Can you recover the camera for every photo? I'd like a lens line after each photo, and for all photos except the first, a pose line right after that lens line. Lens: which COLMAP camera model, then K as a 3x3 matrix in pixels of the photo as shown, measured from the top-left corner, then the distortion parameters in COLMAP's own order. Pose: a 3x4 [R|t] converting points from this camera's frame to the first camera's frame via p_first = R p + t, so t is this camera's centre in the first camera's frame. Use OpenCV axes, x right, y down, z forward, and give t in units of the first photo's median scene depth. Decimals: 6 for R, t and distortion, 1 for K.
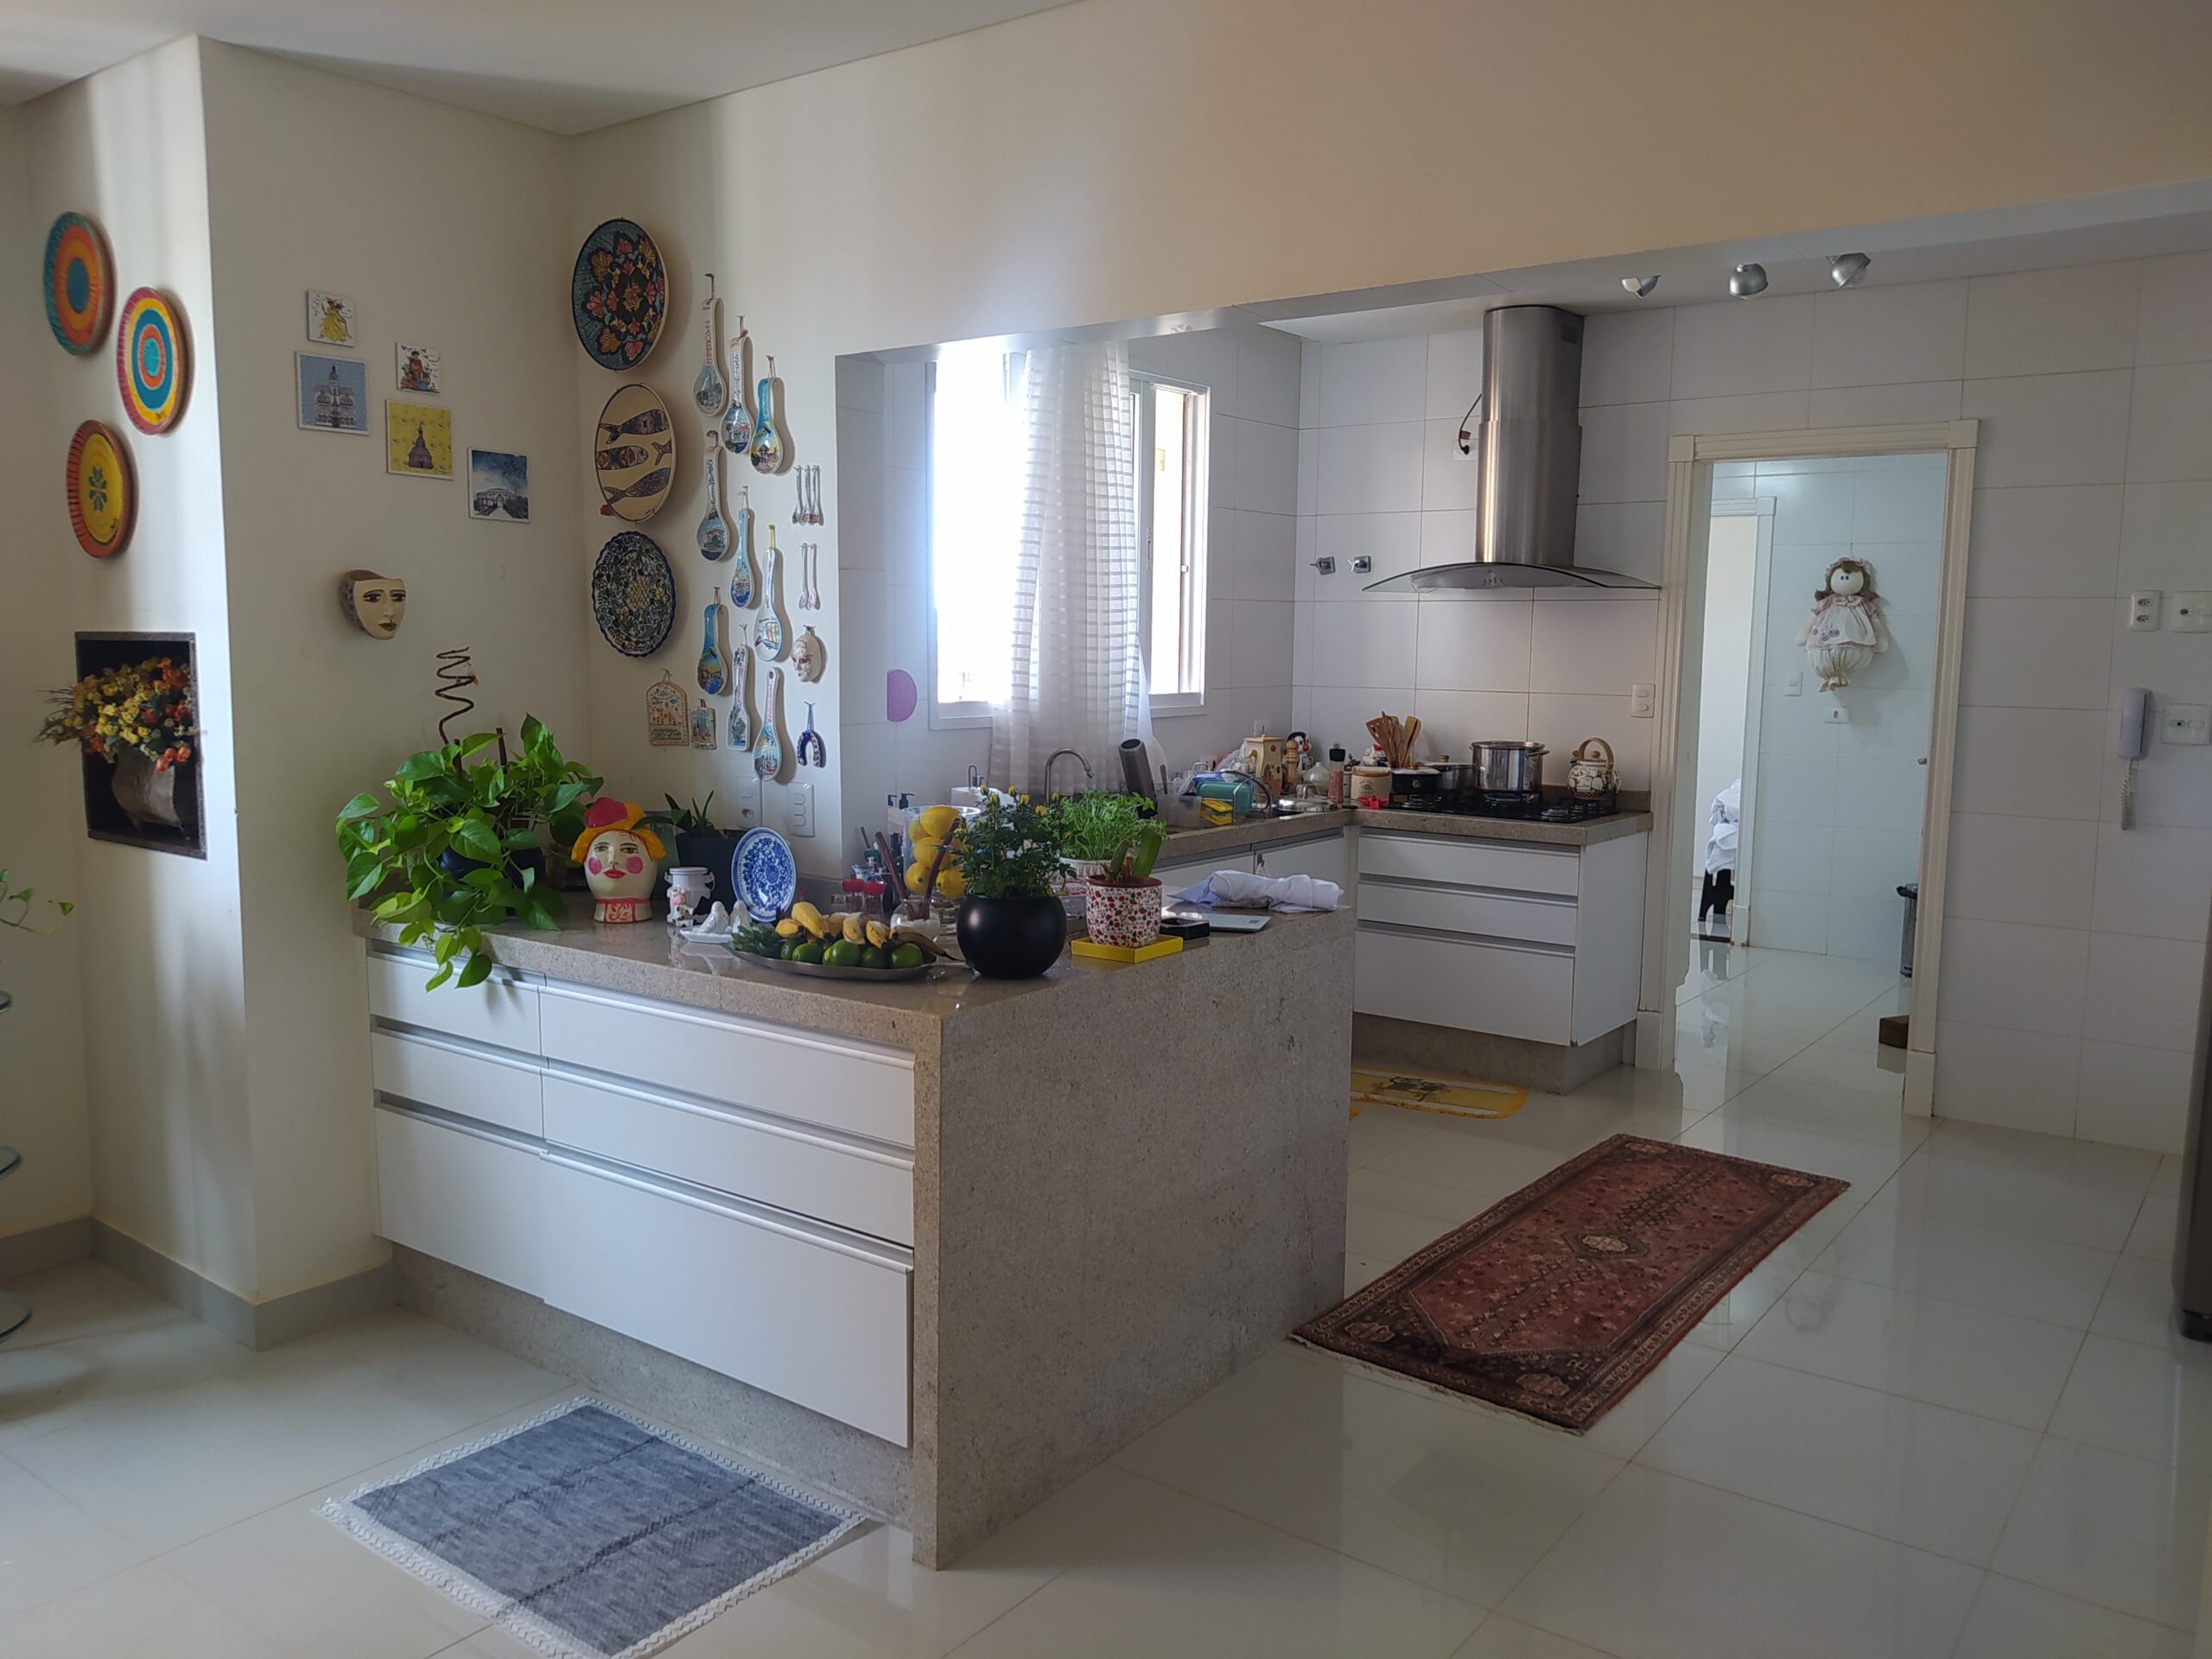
lens RADIAL K [[1678.9, 0, 1121.1], [0, 1678.9, 826.3], [0, 0, 1]] dist [0.111420, -0.195907]
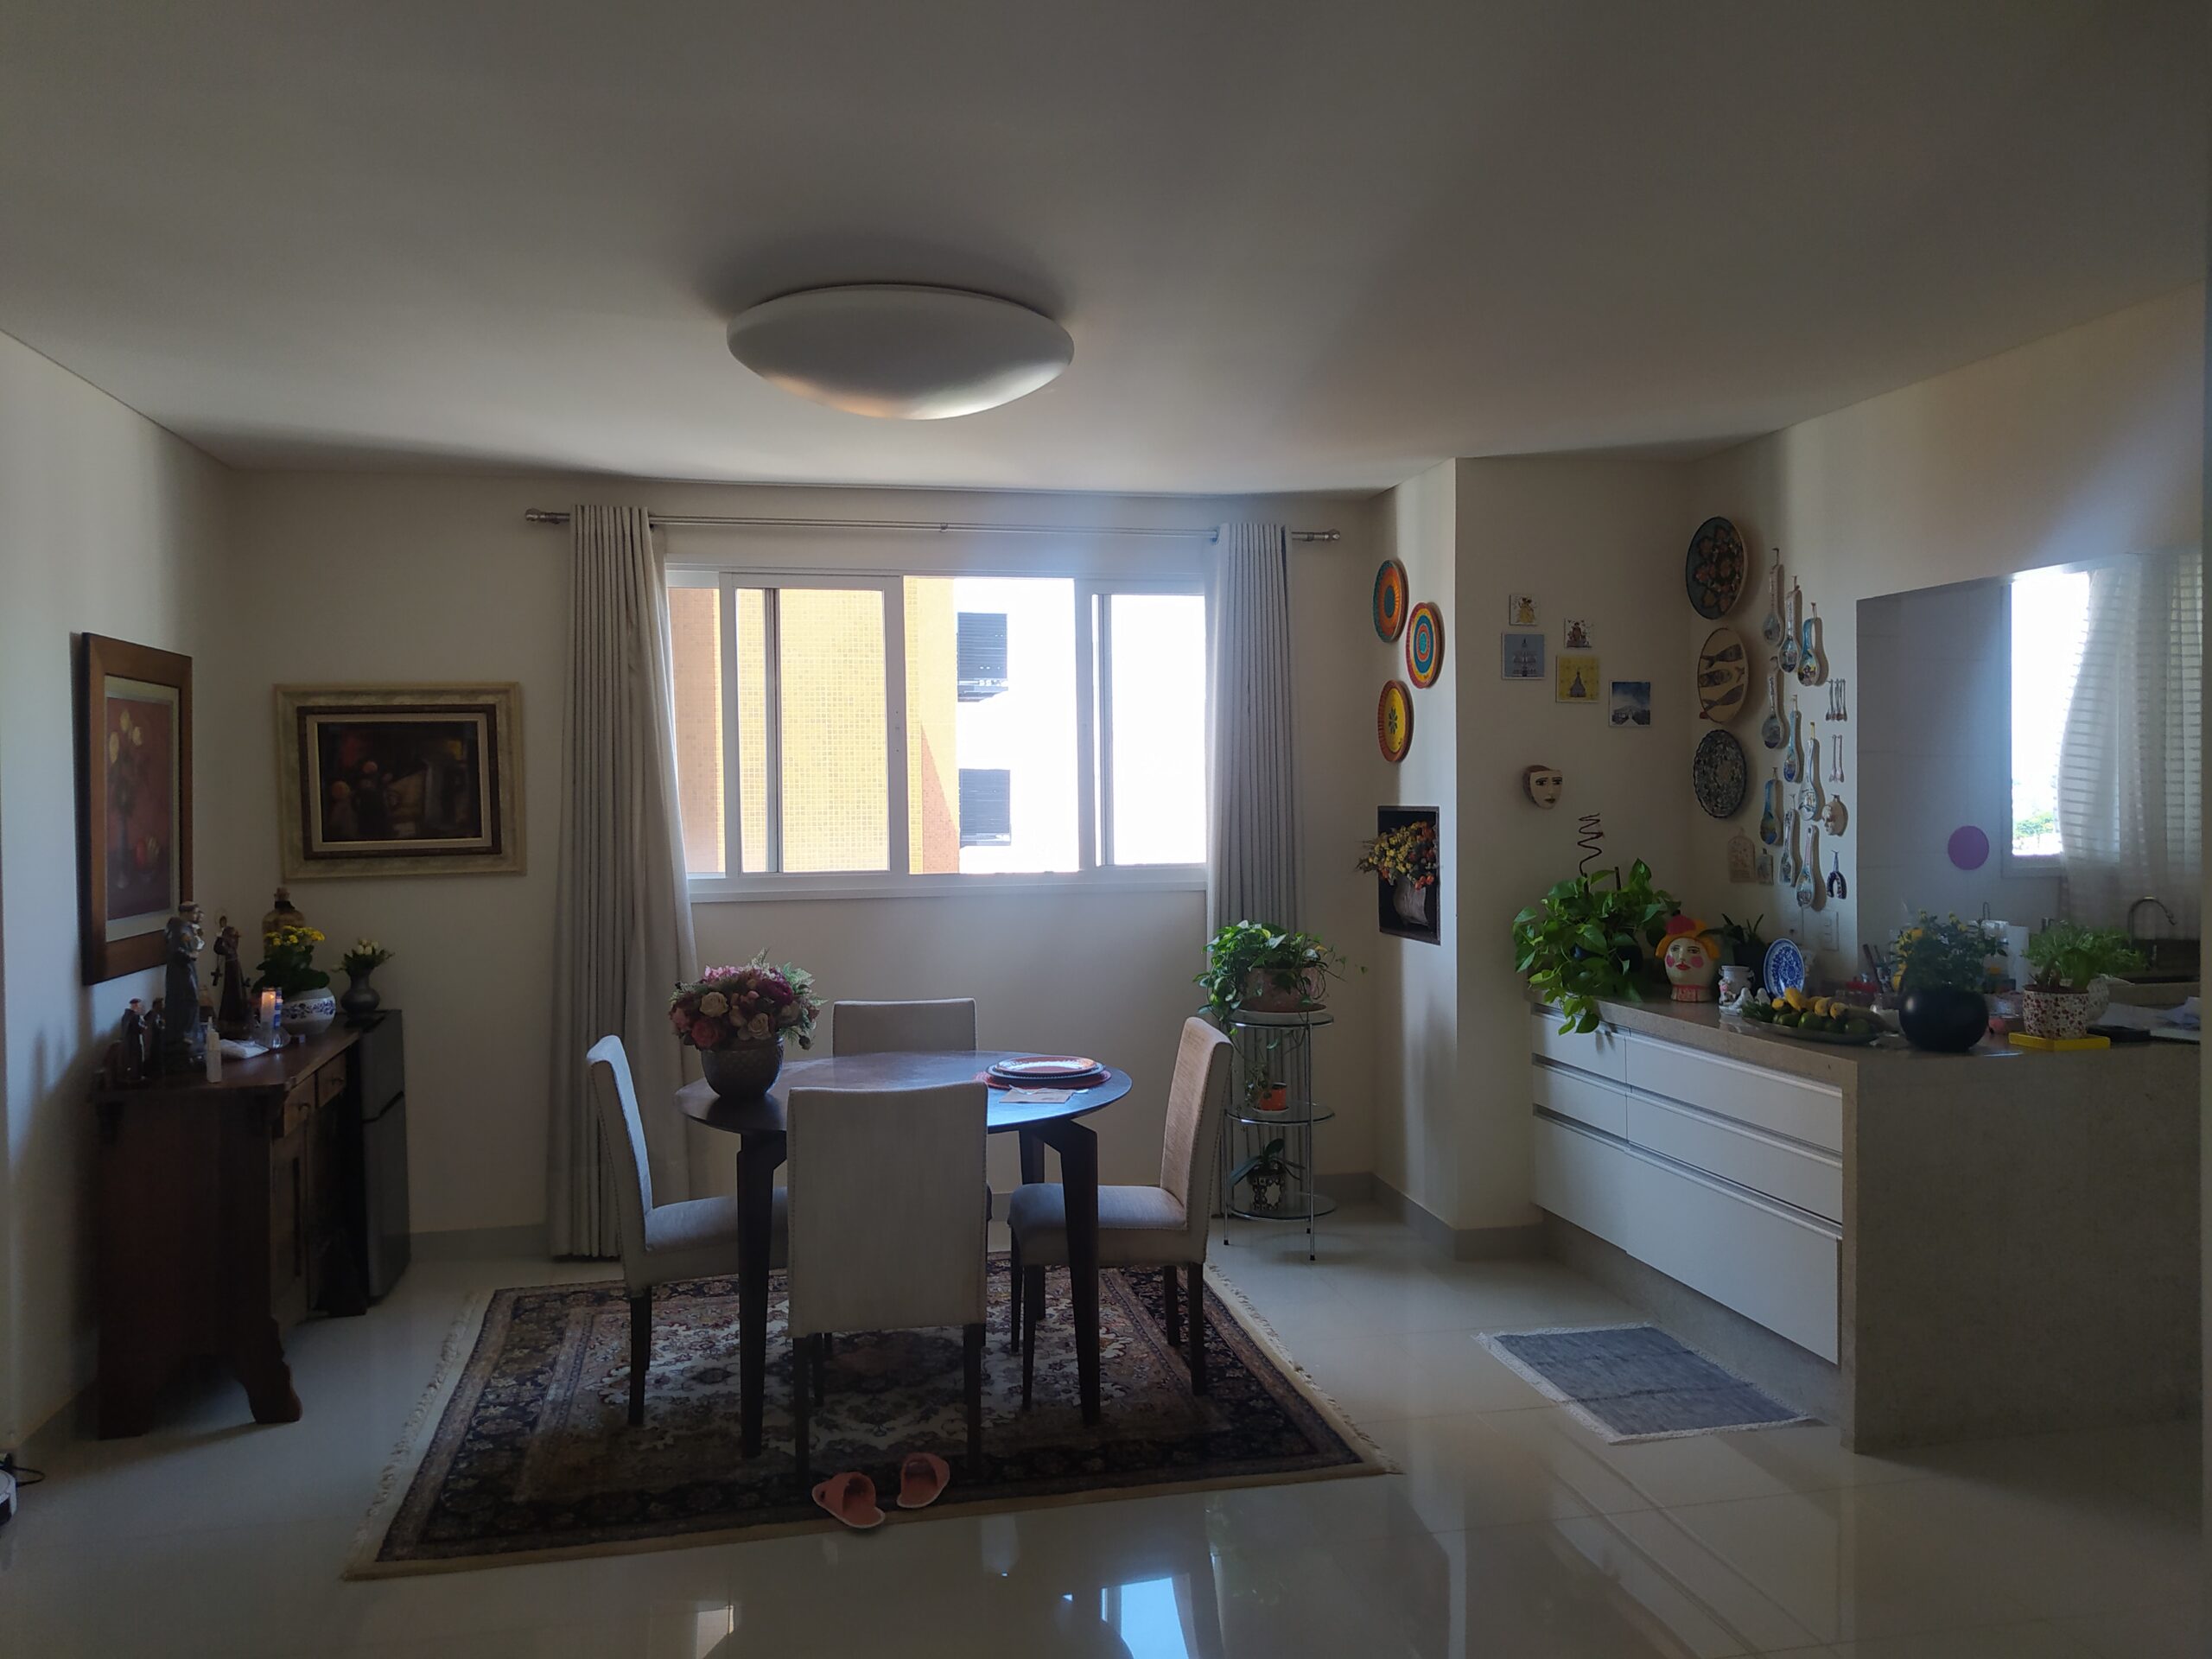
lens RADIAL K [[1678.9, 0, 1121.1], [0, 1678.9, 826.3], [0, 0, 1]] dist [0.111420, -0.195907]
pose [[0.752686, -0.003944, -0.658368, 0.292647], [-0.057688, 0.995741, -0.071917, 0.039690], [0.655847, 0.092110, 0.749253, -0.413458]]
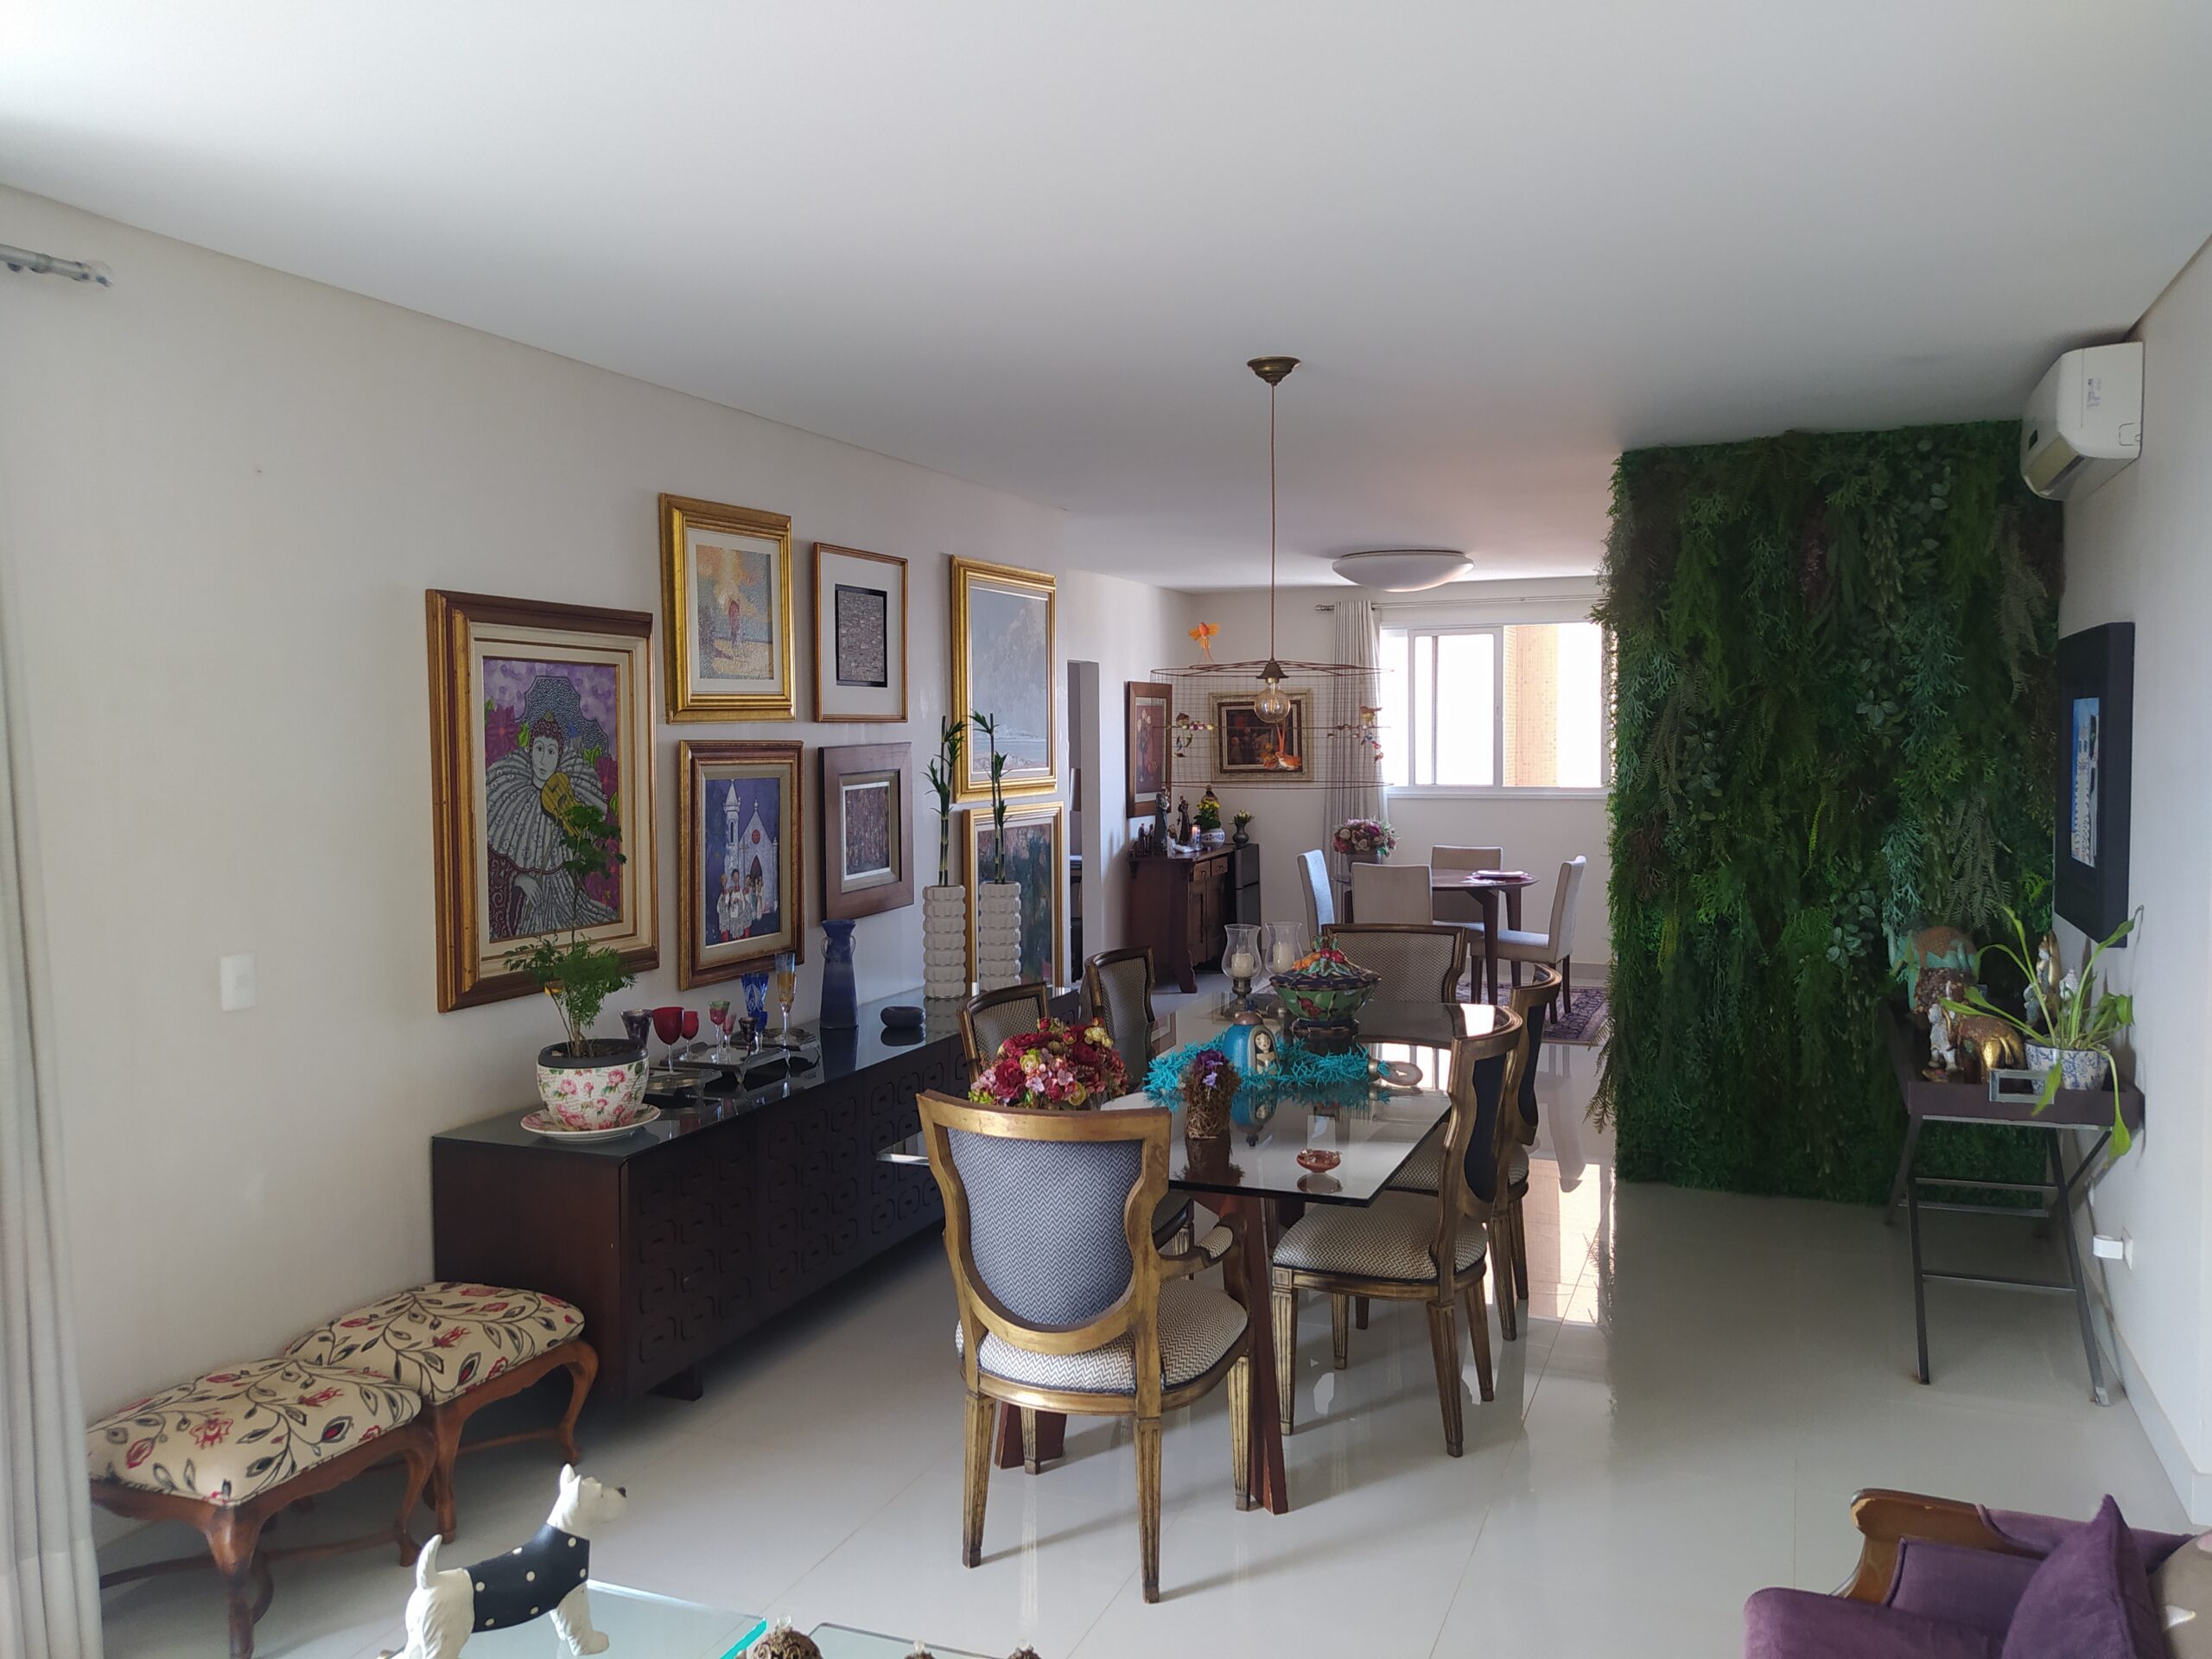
lens RADIAL K [[1678.9, 0, 1121.1], [0, 1678.9, 826.3], [0, 0, 1]] dist [0.111420, -0.195907]
pose [[0.262415, 0.039675, -0.964139, 1.643919], [-0.098345, 0.995051, 0.014181, 0.073164], [0.959931, 0.091097, 0.265018, -0.740980]]
